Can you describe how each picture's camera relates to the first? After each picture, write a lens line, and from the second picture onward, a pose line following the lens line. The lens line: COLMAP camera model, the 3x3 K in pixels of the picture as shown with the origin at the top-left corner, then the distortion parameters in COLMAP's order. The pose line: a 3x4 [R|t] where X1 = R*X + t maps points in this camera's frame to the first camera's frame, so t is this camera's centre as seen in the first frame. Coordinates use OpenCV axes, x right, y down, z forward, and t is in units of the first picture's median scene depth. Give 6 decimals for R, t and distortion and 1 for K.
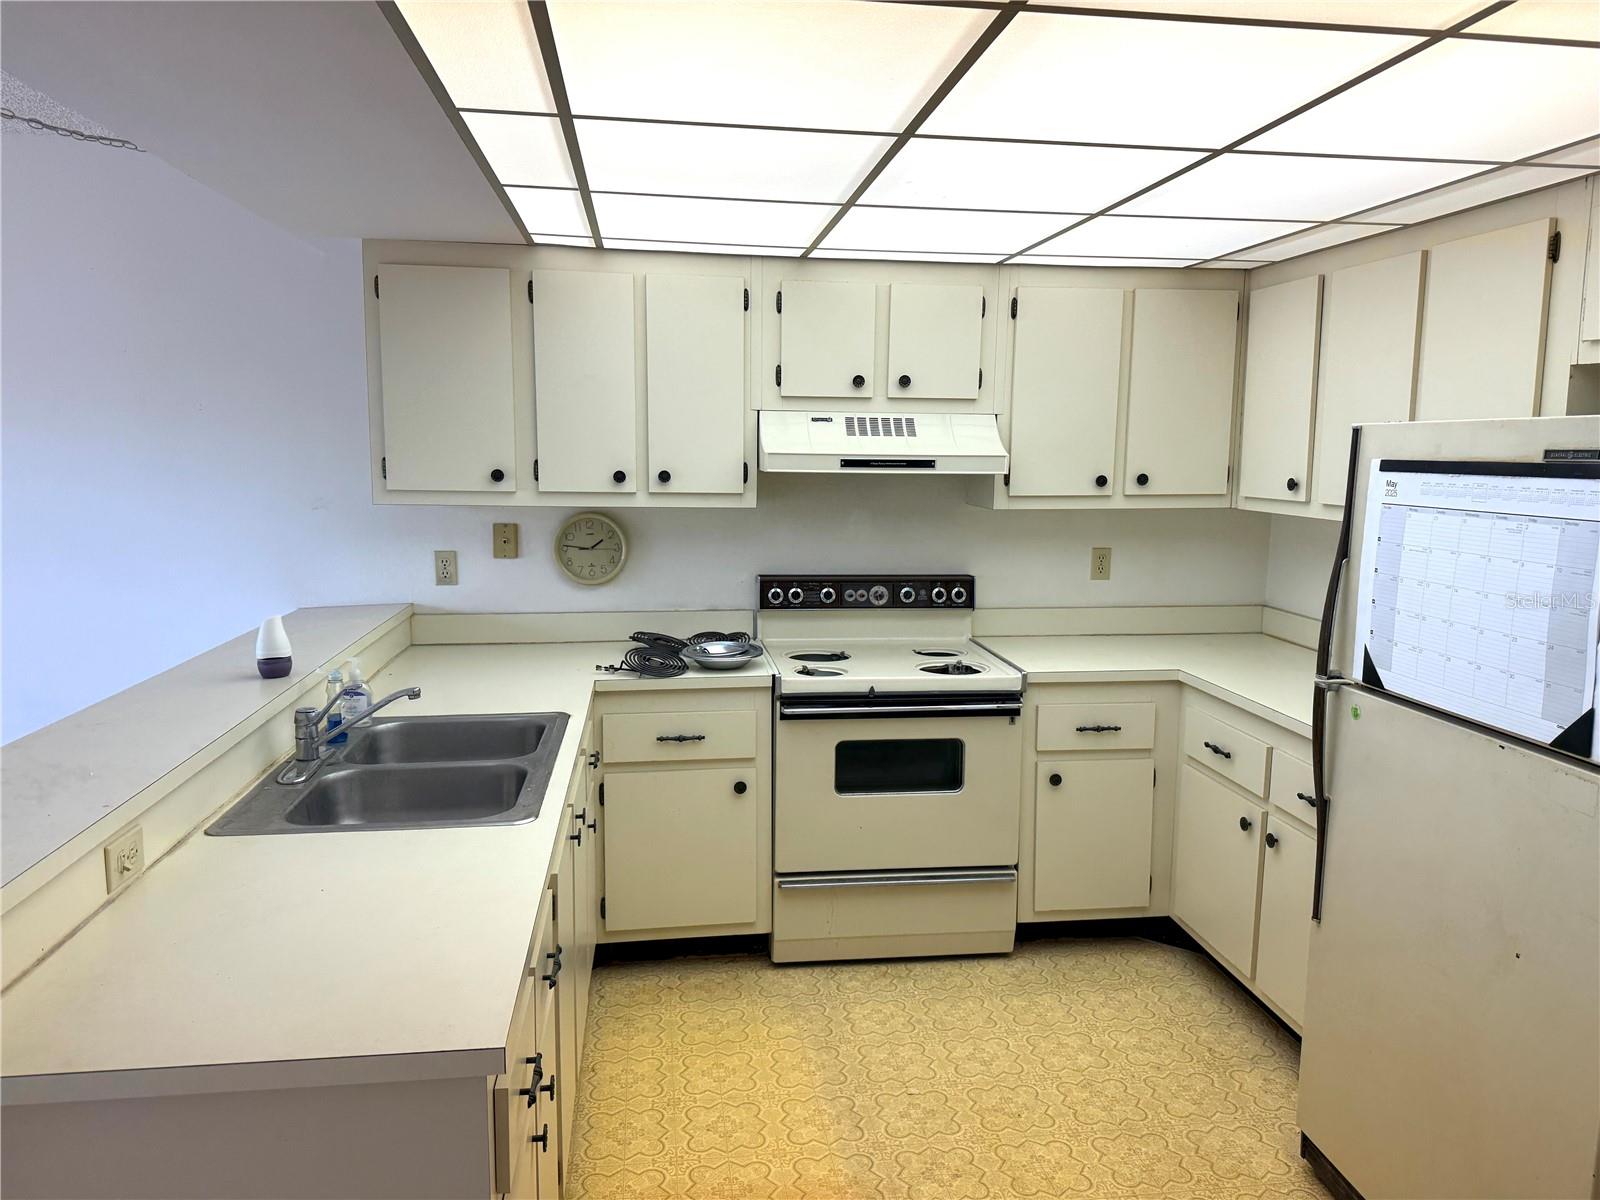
lens RADIAL K [[1111.1, 0, 800.0], [0, 1111.1, 600.0], [0, 0, 1]] dist [0.019666, -0.100941]
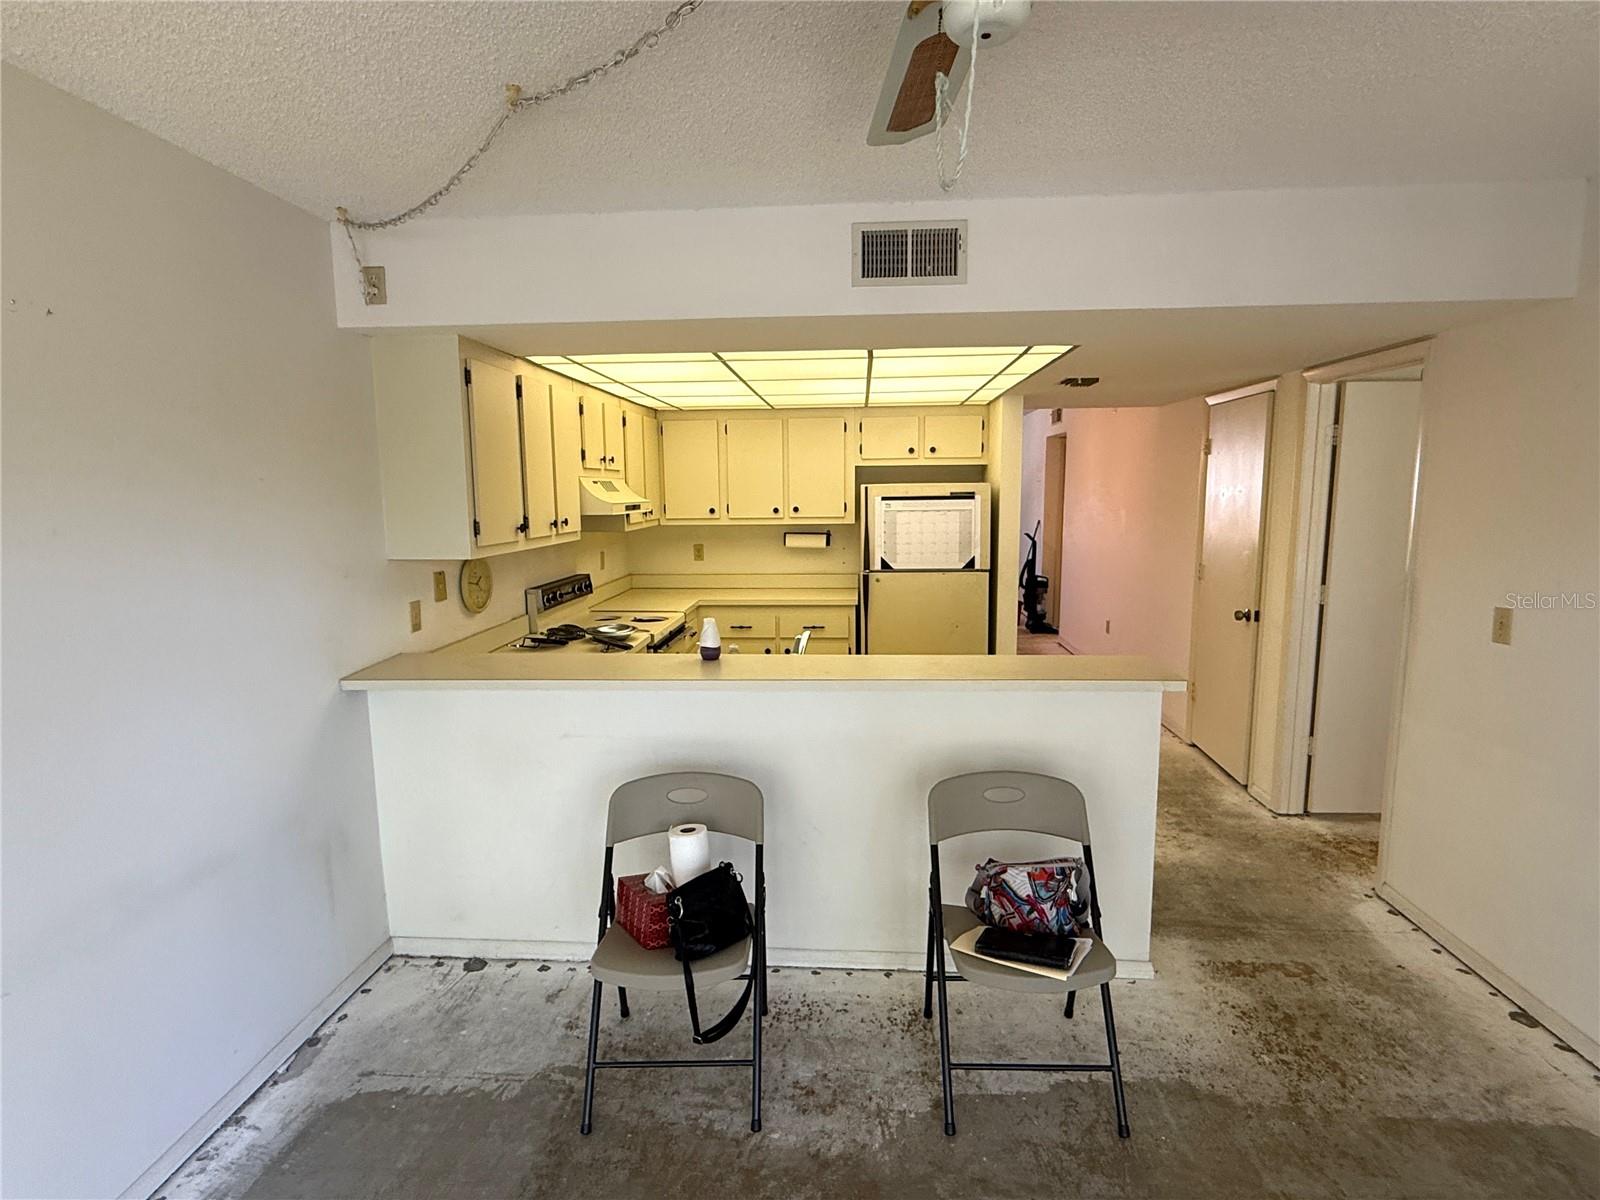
lens RADIAL K [[829.2, 0, 800.0], [0, 829.2, 600.0], [0, 0, 1]] dist [-0.000552, -0.000501]
pose [[0.197143, -0.129944, 0.971725, -1.744084], [0.144703, 0.984178, 0.102252, -0.107347], [-0.969637, 0.120453, 0.212827, 0.726219]]
